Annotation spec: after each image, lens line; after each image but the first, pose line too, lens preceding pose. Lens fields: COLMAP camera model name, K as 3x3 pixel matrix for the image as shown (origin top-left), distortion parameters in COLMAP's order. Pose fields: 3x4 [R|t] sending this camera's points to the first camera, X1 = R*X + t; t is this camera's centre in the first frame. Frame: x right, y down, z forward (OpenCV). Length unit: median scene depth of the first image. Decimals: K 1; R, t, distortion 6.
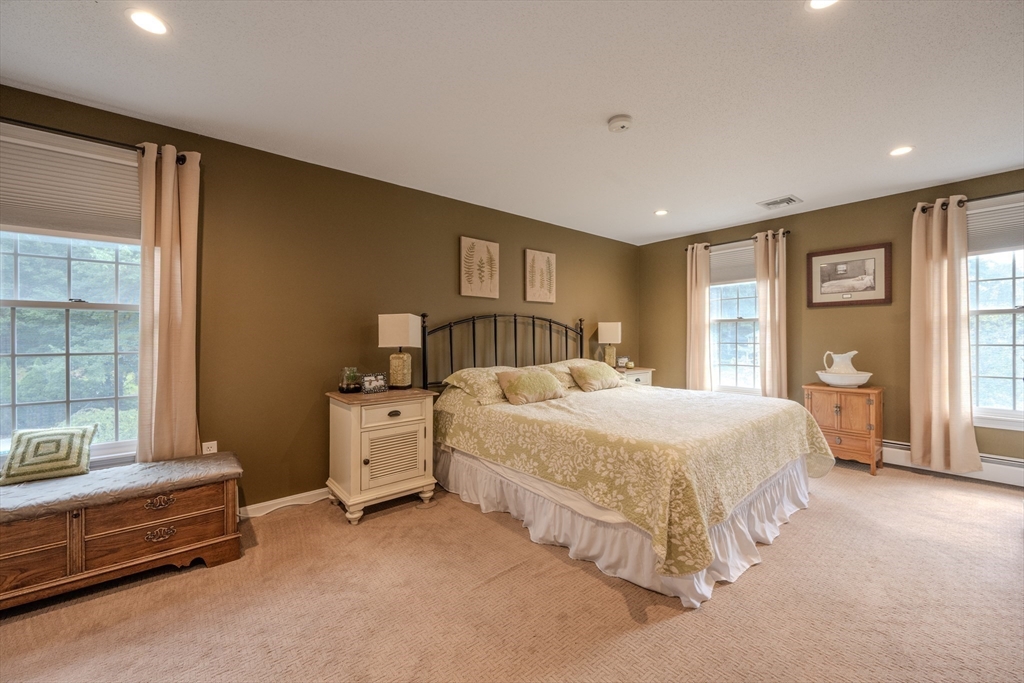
lens RADIAL K [[403.6, 0, 510.8], [0, 403.6, 345.6], [0, 0, 1]] dist [0.006672, -0.000185]
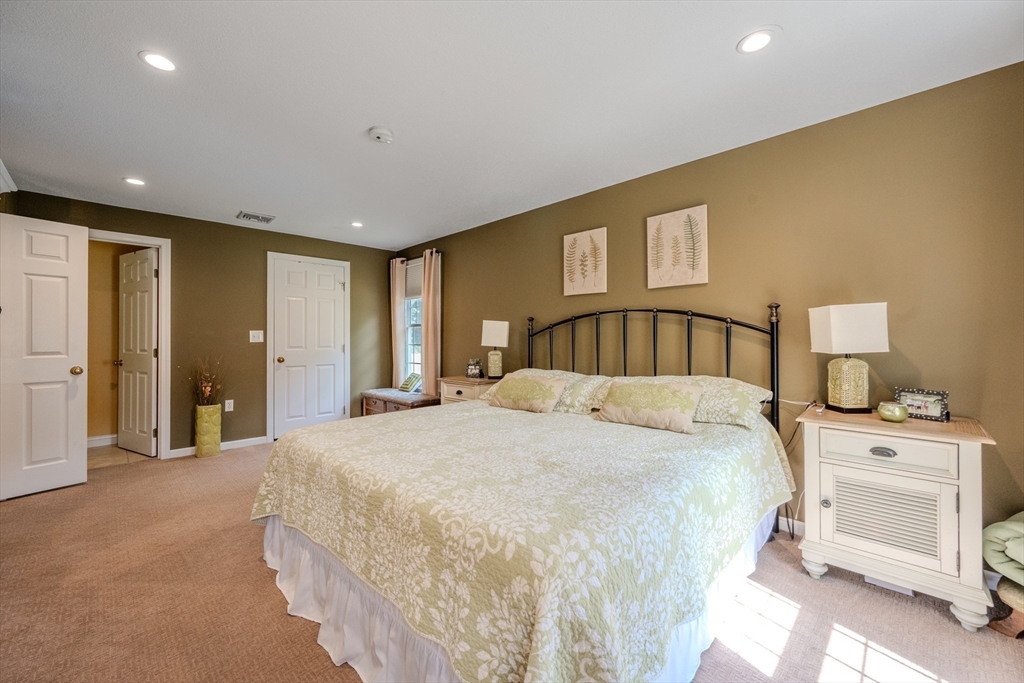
lens RADIAL K [[403.6, 0, 508.9], [0, 403.6, 334.0], [0, 0, 1]] dist [0.006672, -0.000185]
pose [[0.096335, -0.009059, -0.995308, 0.810884], [-0.022402, 0.999686, -0.011267, -0.017053], [0.995097, 0.023383, 0.096102, 0.748879]]
